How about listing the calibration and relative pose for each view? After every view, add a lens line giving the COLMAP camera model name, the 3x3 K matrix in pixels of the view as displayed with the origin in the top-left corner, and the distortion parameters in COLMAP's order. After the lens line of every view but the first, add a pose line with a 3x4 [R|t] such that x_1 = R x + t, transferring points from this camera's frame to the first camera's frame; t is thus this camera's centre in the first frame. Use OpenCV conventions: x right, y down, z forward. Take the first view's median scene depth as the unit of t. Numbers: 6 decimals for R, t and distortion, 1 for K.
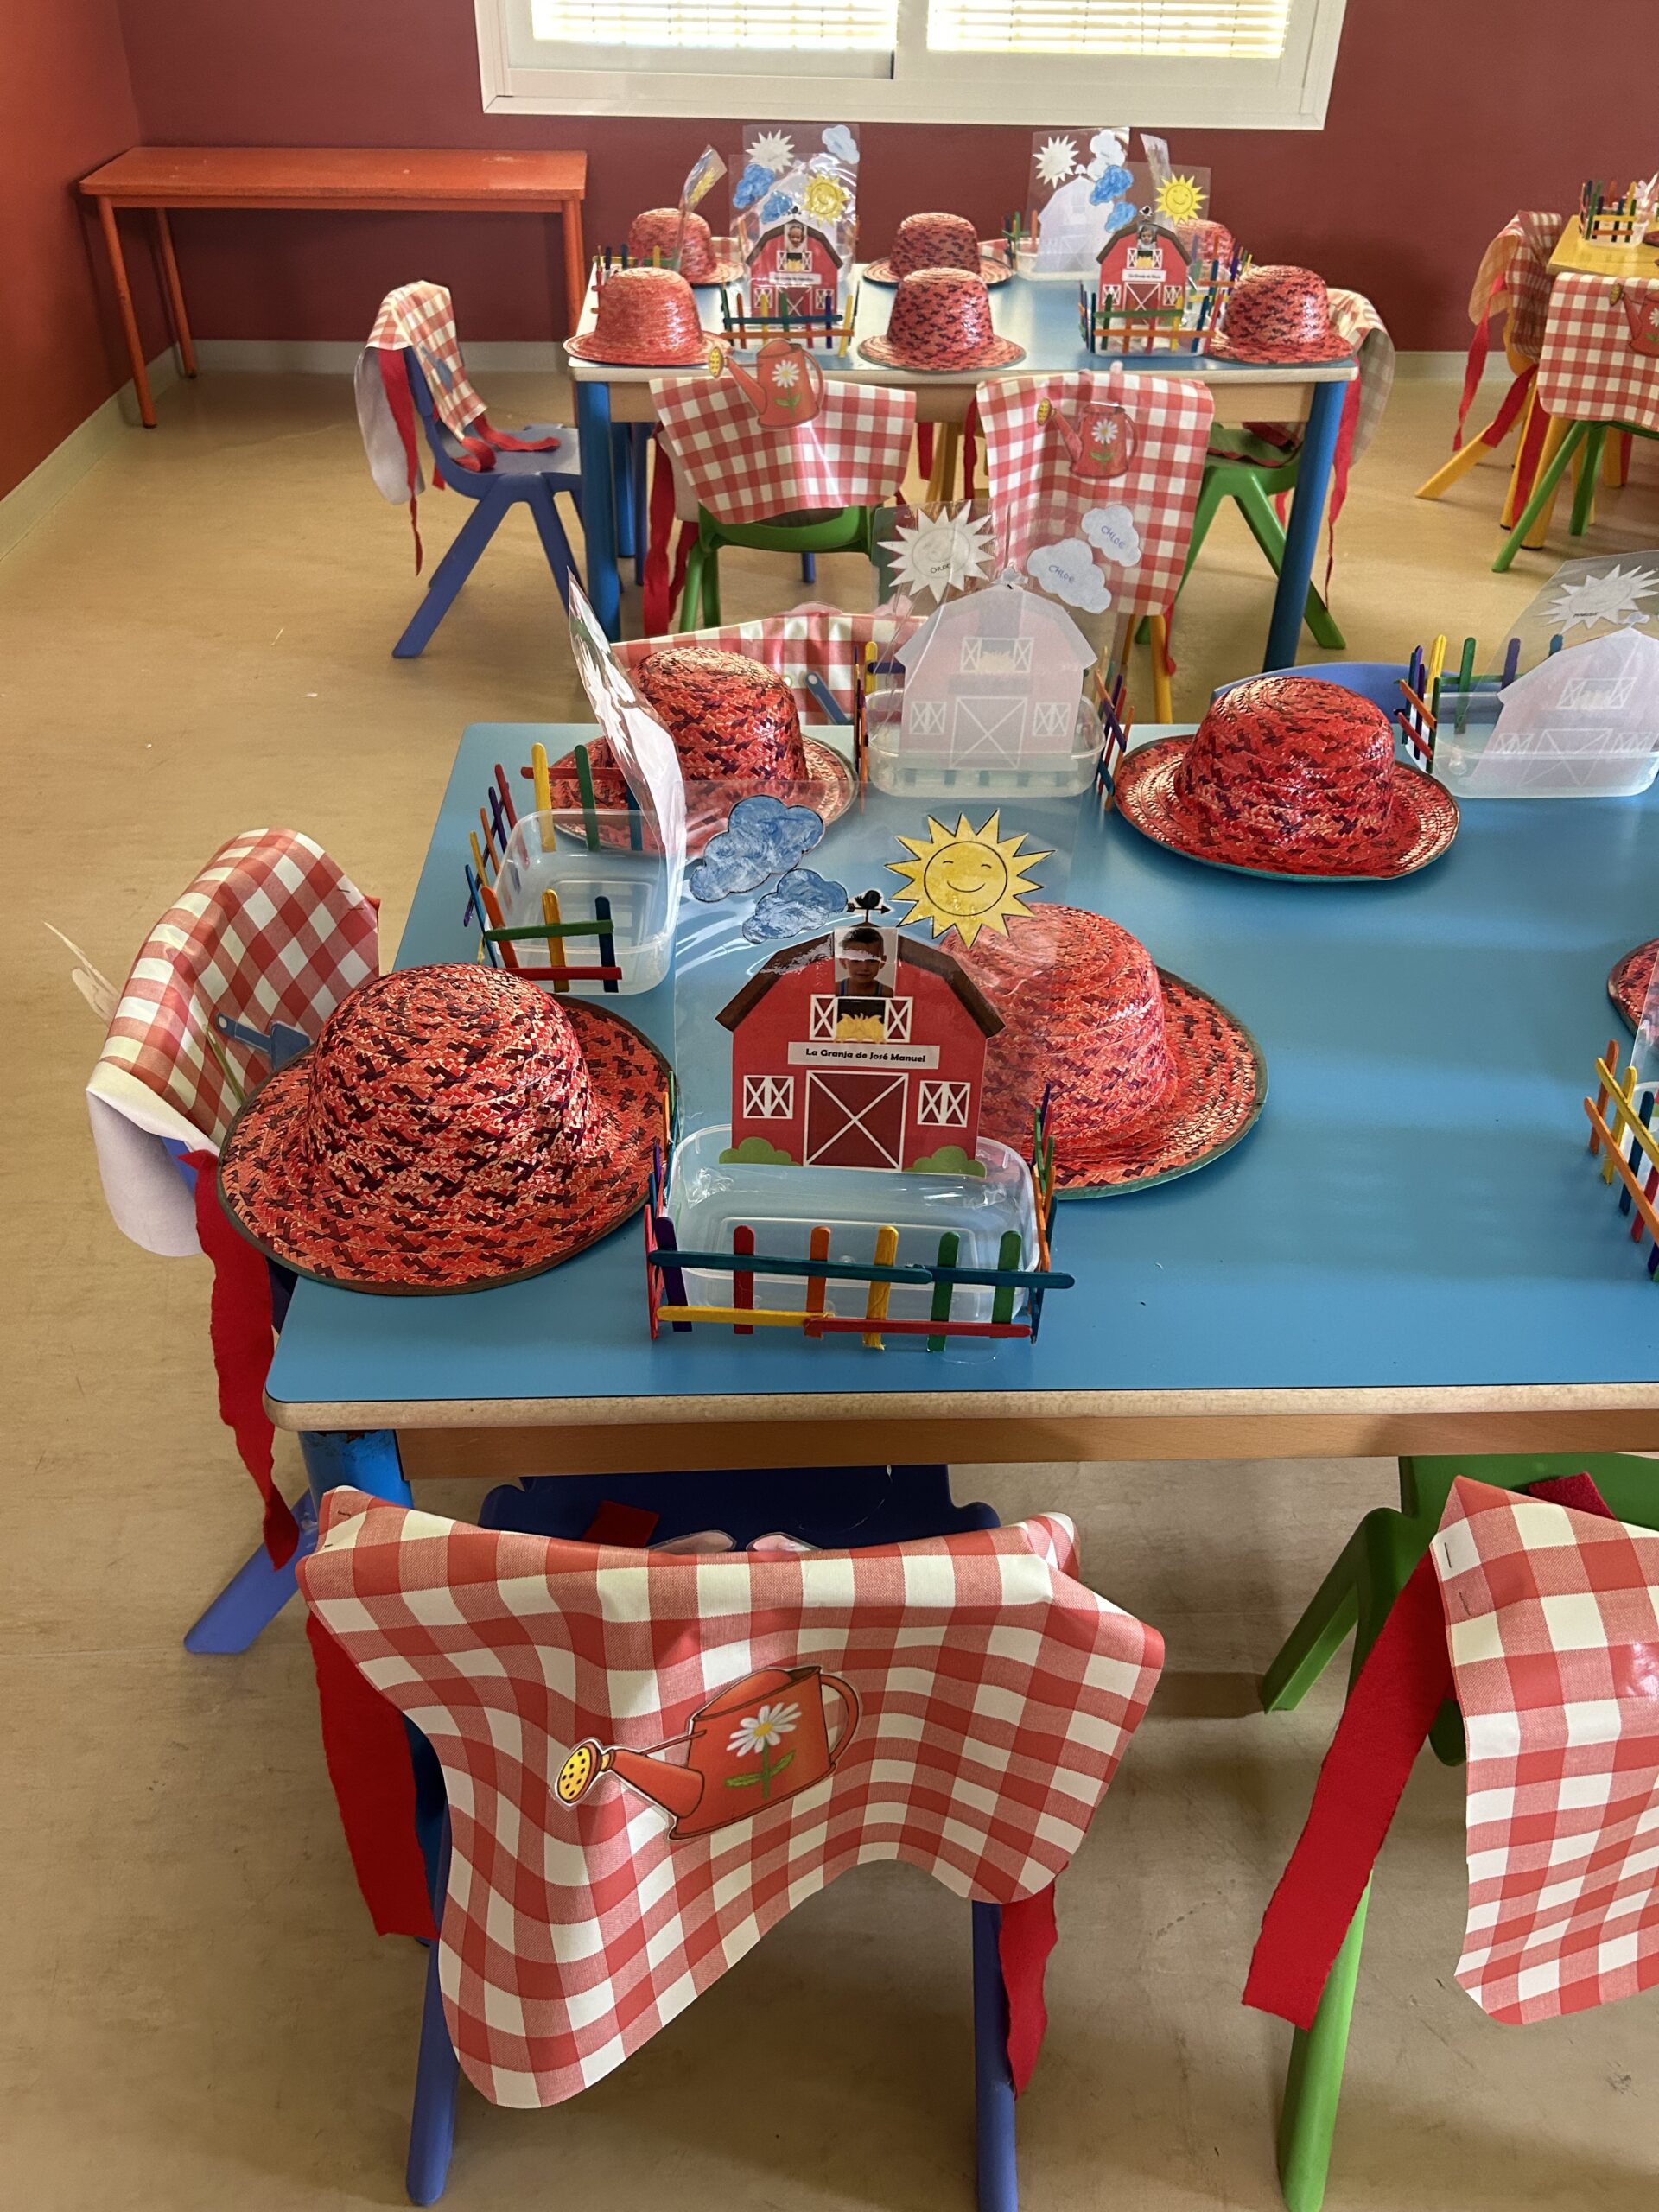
lens RADIAL K [[1650.8, 0, 809.7], [0, 1650.8, 1102.6], [0, 0, 1]] dist [0.002433, 0.008950]
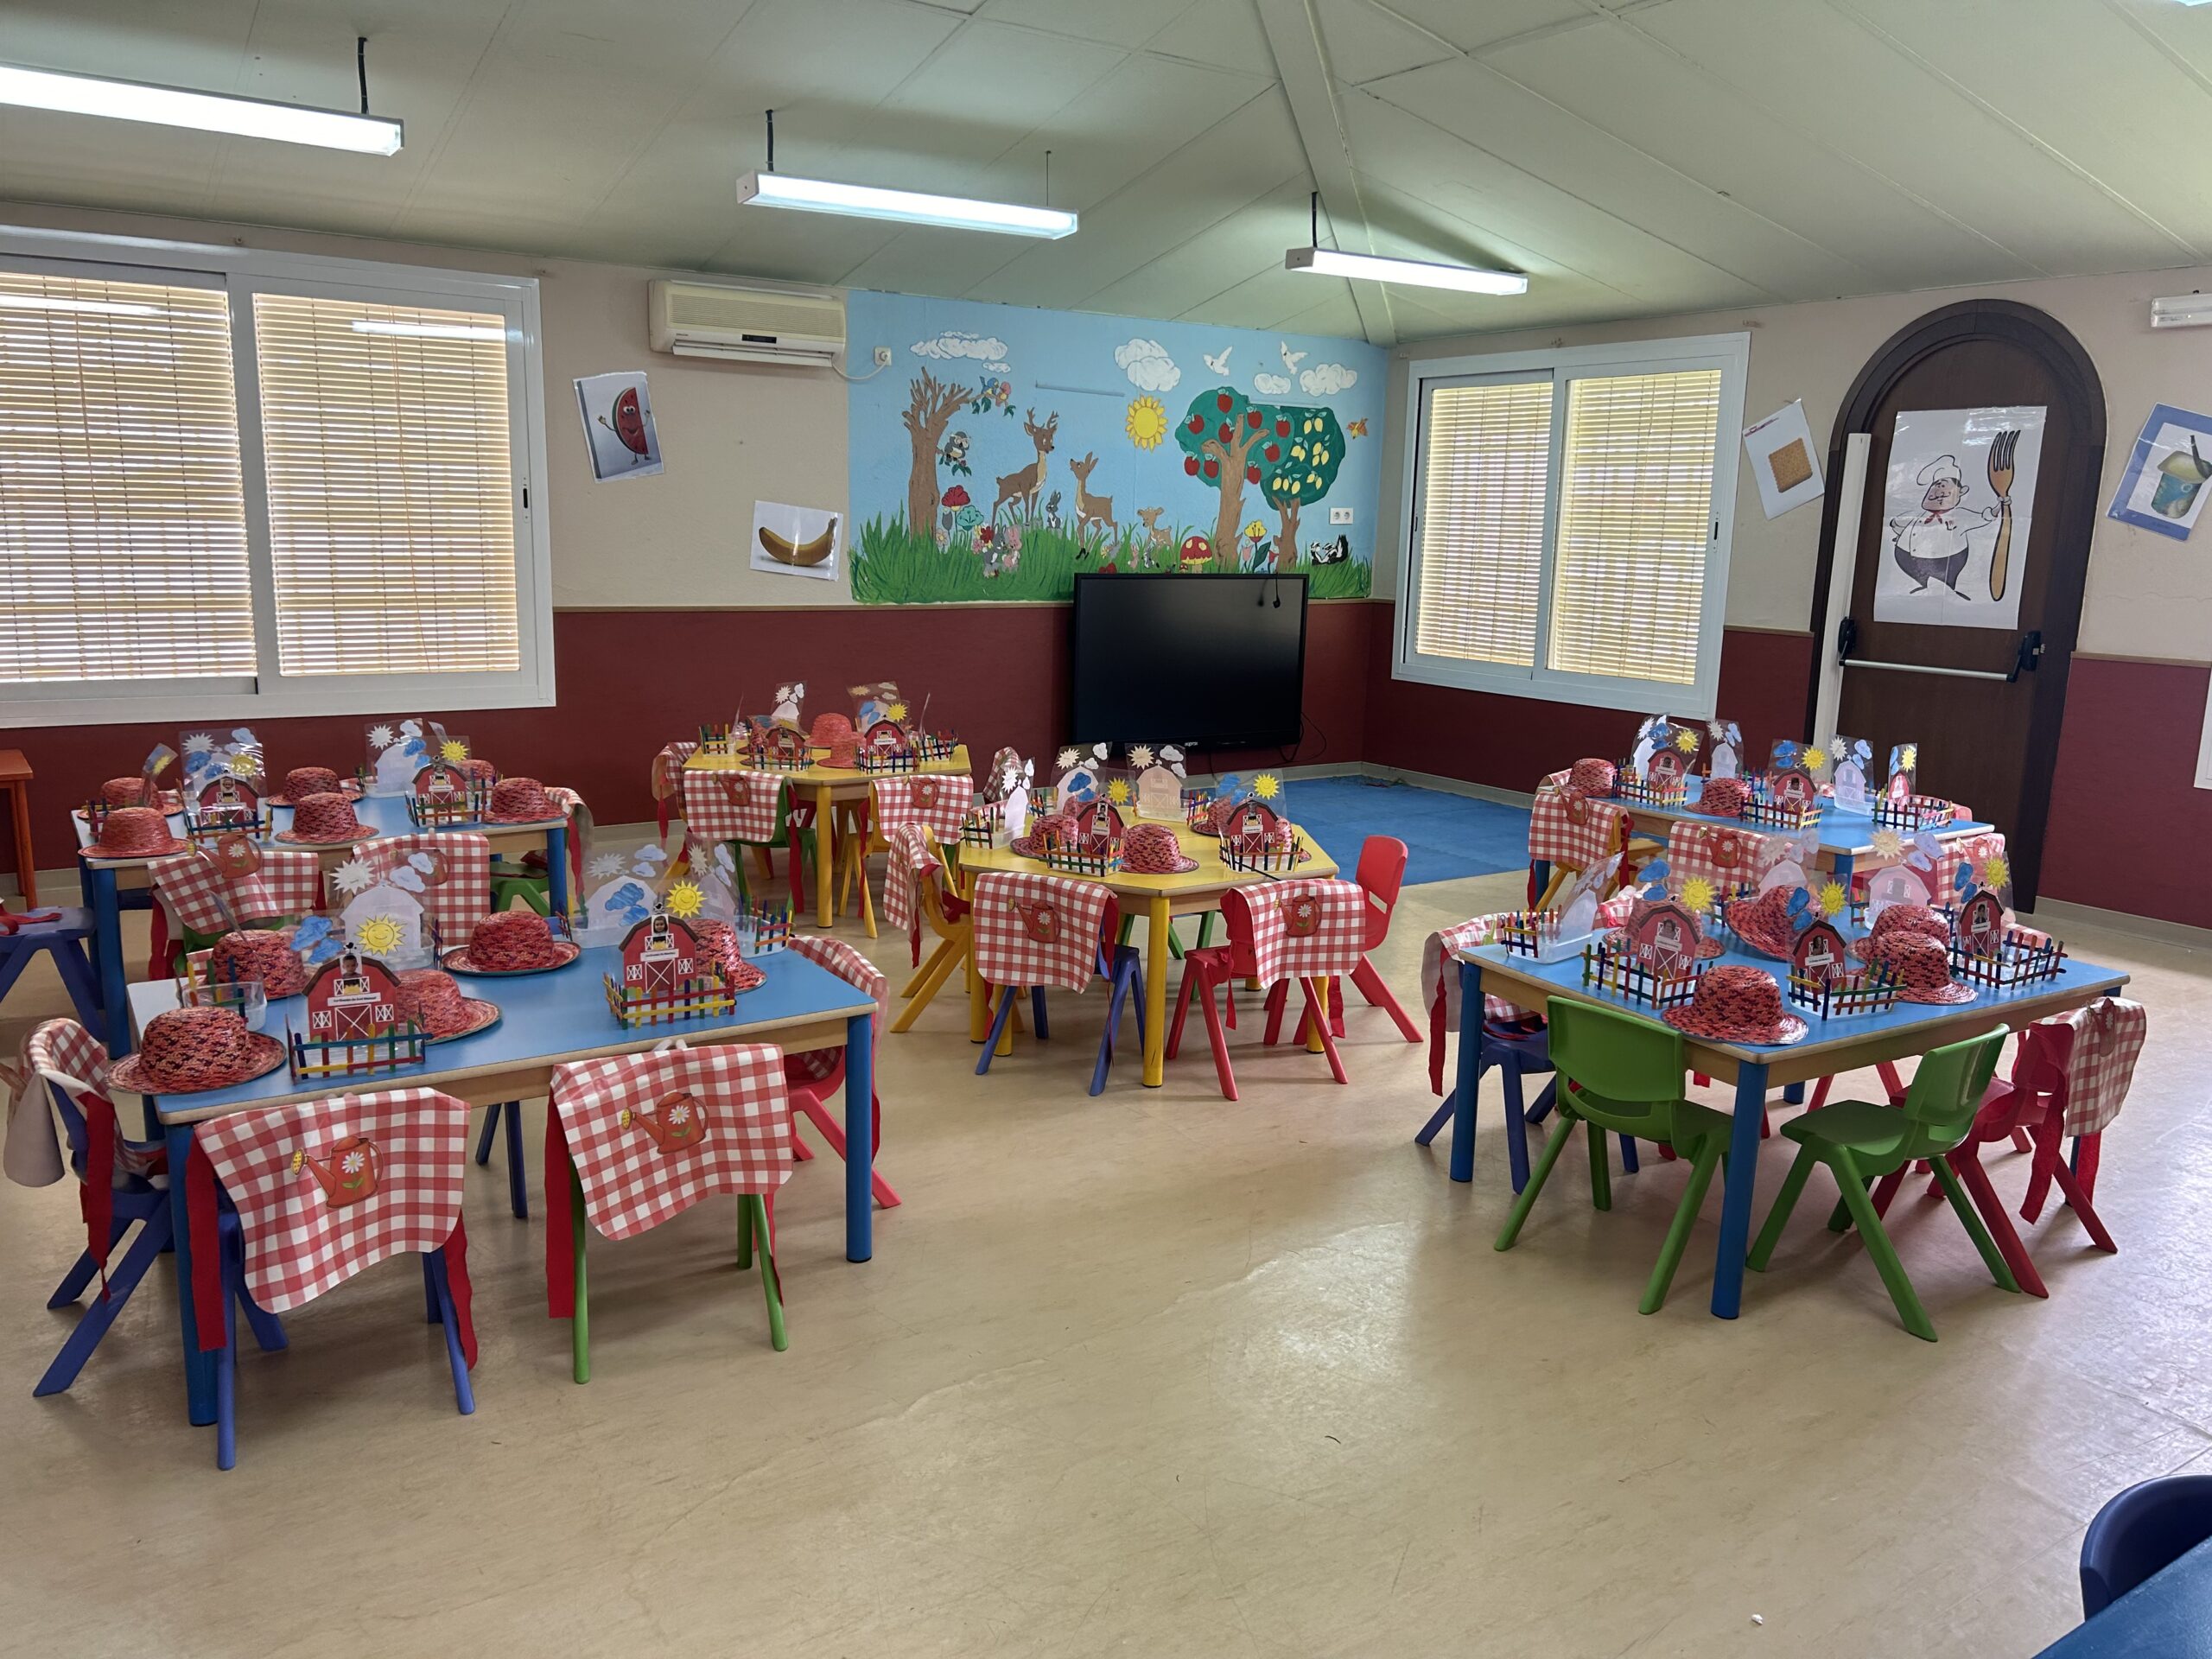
lens RADIAL K [[1650.8, 0, 1106.0], [0, 1650.8, 829.5], [0, 0, 1]] dist [0.002433, 0.008950]
pose [[0.856720, -0.095787, 0.506809, -0.110613], [0.303708, 0.887881, -0.345585, 0.438393], [-0.416884, 0.449992, 0.789757, -0.809806]]
